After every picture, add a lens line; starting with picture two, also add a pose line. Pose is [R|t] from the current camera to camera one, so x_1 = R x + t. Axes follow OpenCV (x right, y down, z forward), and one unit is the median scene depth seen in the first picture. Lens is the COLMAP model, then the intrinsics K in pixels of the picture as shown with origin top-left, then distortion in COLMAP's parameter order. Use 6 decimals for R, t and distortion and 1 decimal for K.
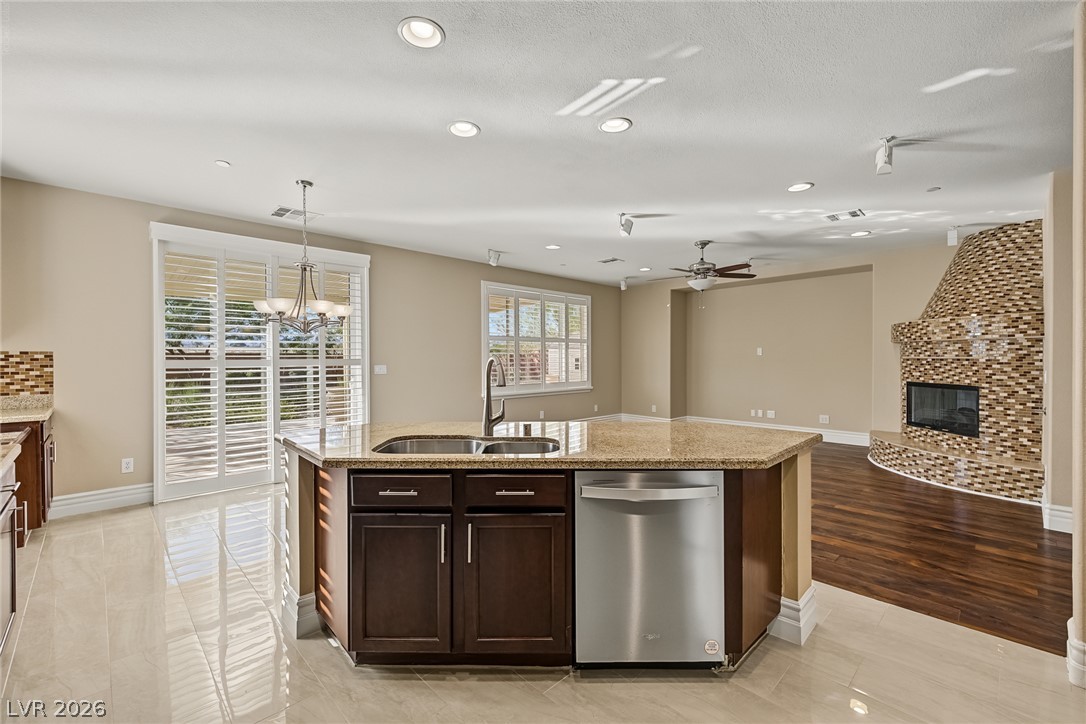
lens RADIAL K [[460.0, 0, 542.2], [0, 460.0, 363.8], [0, 0, 1]] dist [0.009411, -0.001766]
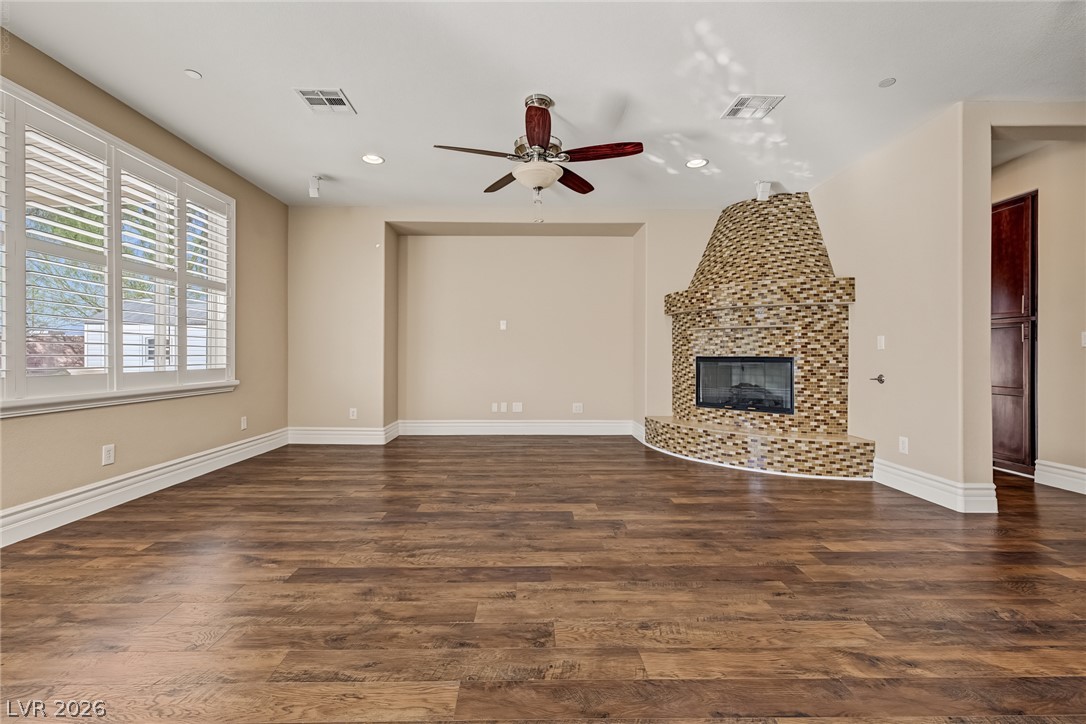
lens RADIAL K [[460.0, 0, 536.8], [0, 460.0, 355.0], [0, 0, 1]] dist [0.009411, -0.001766]
pose [[0.686502, 0.005526, 0.727107, -0.059128], [0.004627, 0.999918, -0.011968, 0.050878], [-0.727113, 0.011581, 0.686420, 0.715044]]
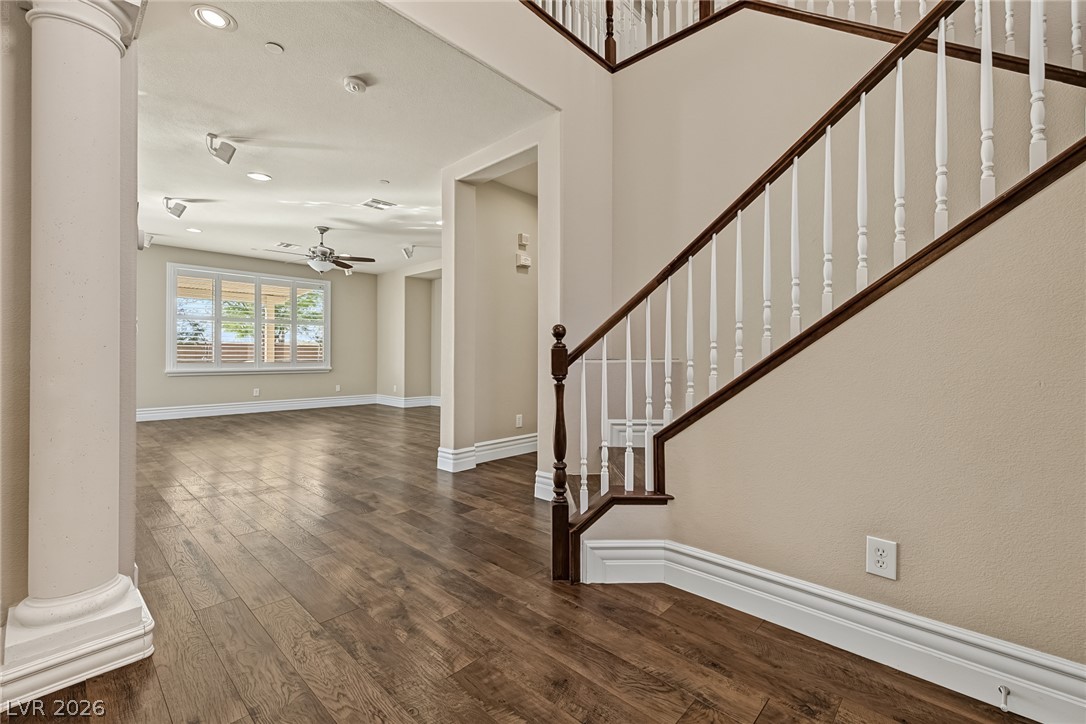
lens RADIAL K [[460.0, 0, 540.7], [0, 460.0, 356.9], [0, 0, 1]] dist [0.009411, -0.001766]
pose [[0.999321, 0.005982, 0.036347, 0.952857], [-0.005562, 0.999917, -0.011647, 0.061090], [-0.036413, 0.011437, 0.999271, -0.138113]]
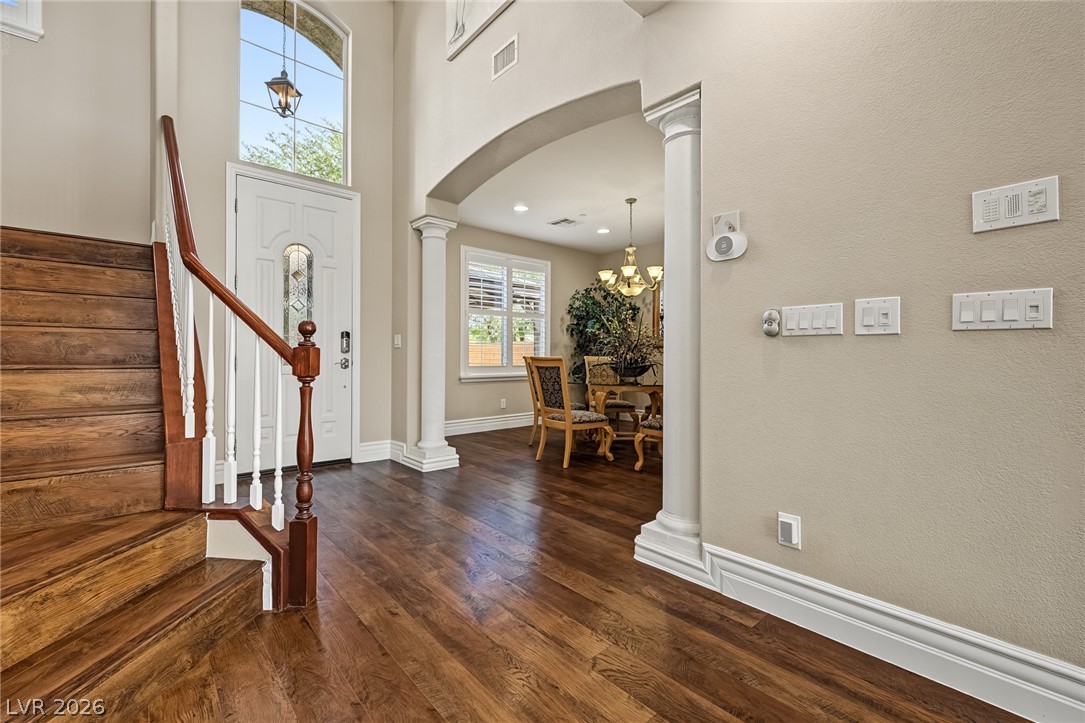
lens RADIAL K [[459.5, 0, 537.3], [0, 459.5, 355.5], [0, 0, 1]] dist [0.009411, -0.001766]
pose [[-0.998048, -0.001009, 0.062438, 0.765045], [-0.000256, 0.999927, 0.012075, 0.050452], [-0.062445, 0.012036, -0.997976, 0.676740]]
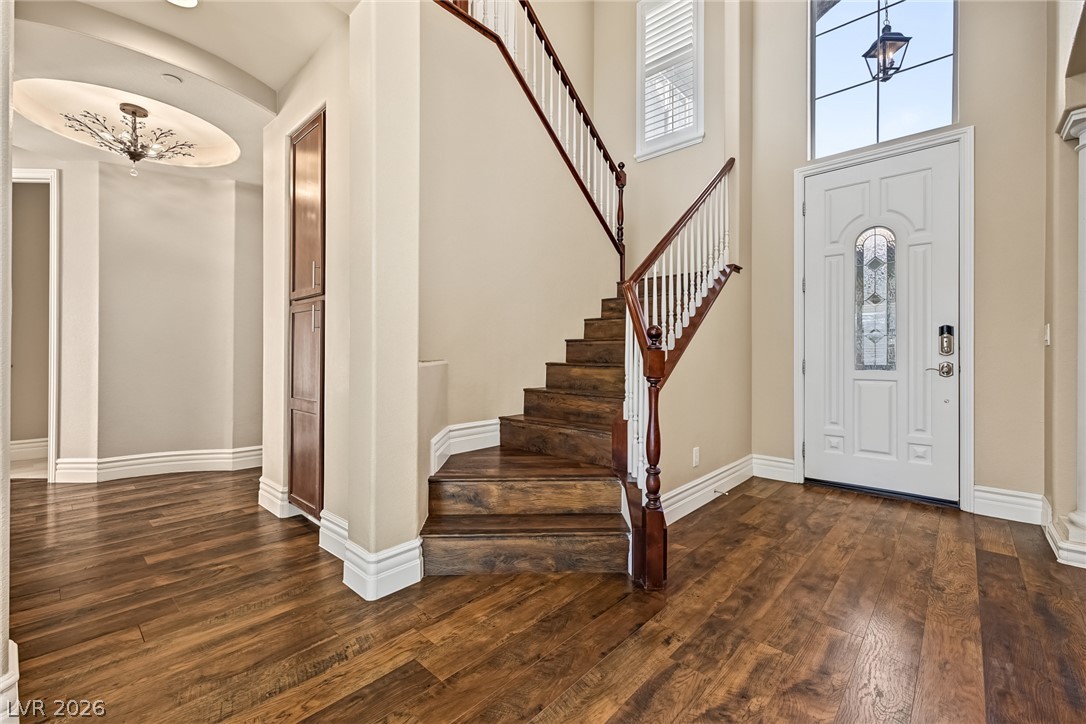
lens RADIAL K [[460.0, 0, 536.5], [0, 460.0, 354.8], [0, 0, 1]] dist [0.009411, -0.001766]
pose [[-0.046838, 0.004808, 0.998891, 0.567457], [0.010410, 0.999936, -0.004325, 0.053075], [-0.998848, 0.010196, -0.046886, 0.424205]]
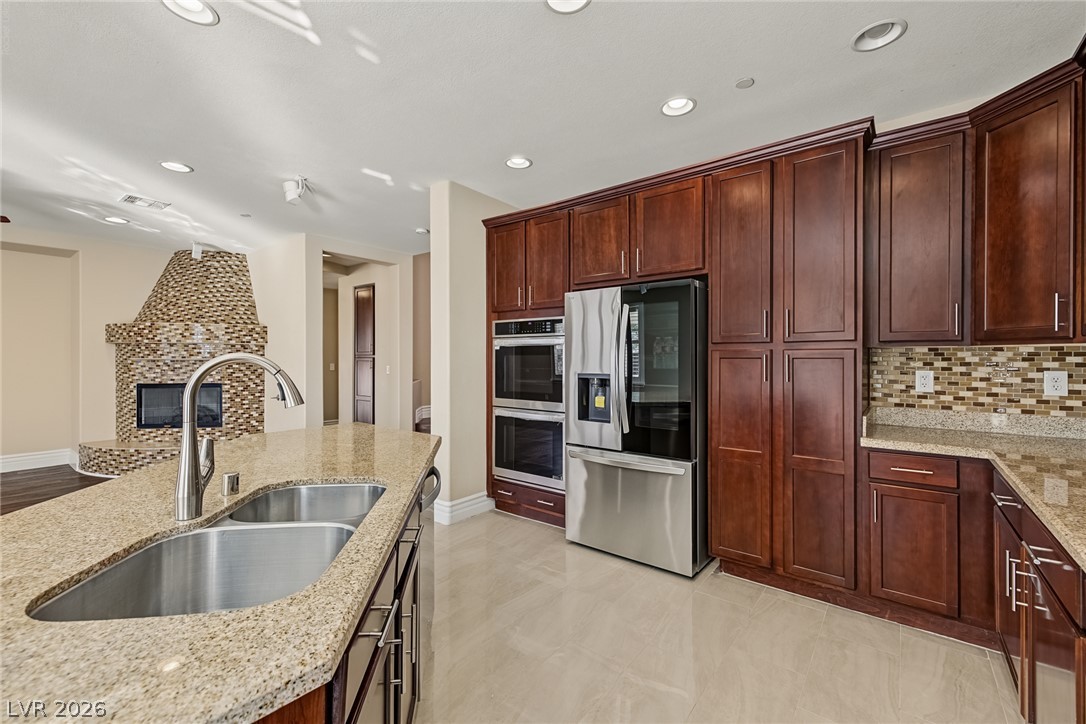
lens RADIAL K [[460.0, 0, 531.7], [0, 460.0, 358.0], [0, 0, 1]] dist [0.009411, -0.001766]
pose [[-0.121443, 0.004120, 0.992590, -0.316695], [0.011467, 0.999930, -0.002748, -0.003806], [-0.992532, 0.011049, -0.121482, 0.340248]]
